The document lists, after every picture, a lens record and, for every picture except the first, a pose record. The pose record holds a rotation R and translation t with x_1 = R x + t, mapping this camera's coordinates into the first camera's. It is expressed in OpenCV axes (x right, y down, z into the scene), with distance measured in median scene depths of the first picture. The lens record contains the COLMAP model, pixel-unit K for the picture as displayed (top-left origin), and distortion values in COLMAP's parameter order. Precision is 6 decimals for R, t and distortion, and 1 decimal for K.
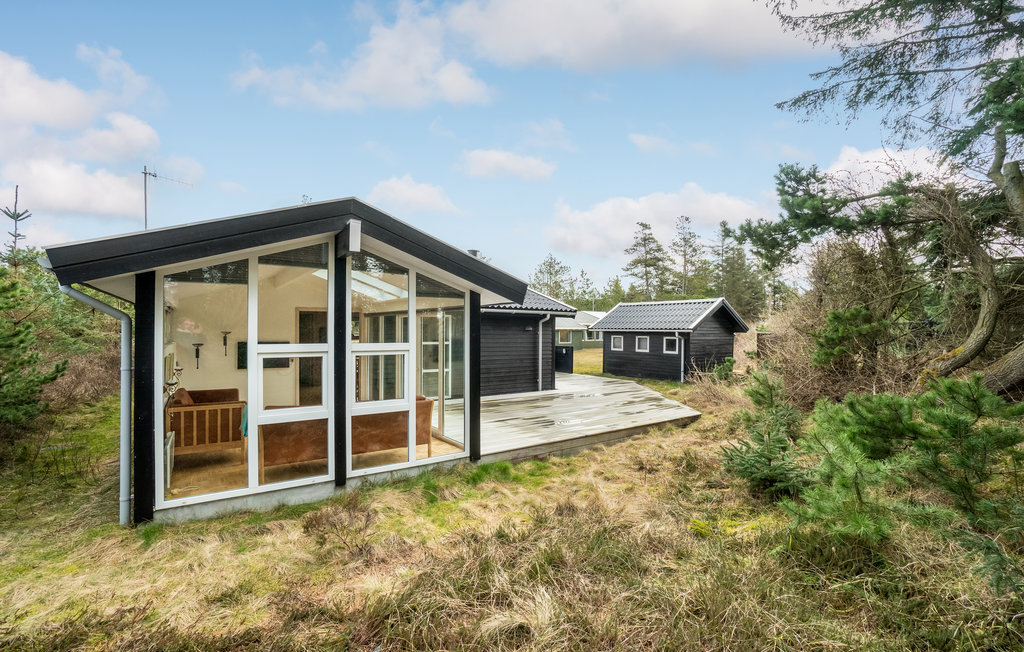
lens RADIAL K [[459.4, 0, 514.2], [0, 459.4, 314.7], [0, 0, 1]] dist [-0.068327, 0.022562]
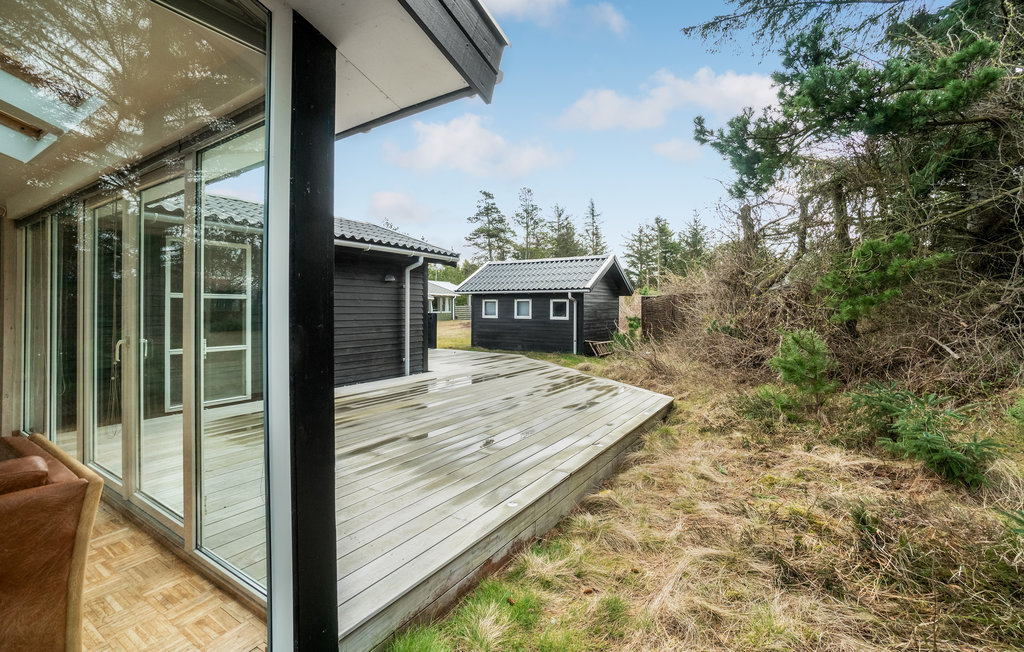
lens RADIAL K [[442.6, 0, 512.9], [0, 442.6, 294.1], [0, 0, 1]] dist [-0.000876, -0.017792]
pose [[0.927906, 0.006772, 0.372753, -0.030020], [-0.006938, 0.999976, -0.000898, 0.040325], [-0.372750, -0.001753, 0.927930, 0.290725]]
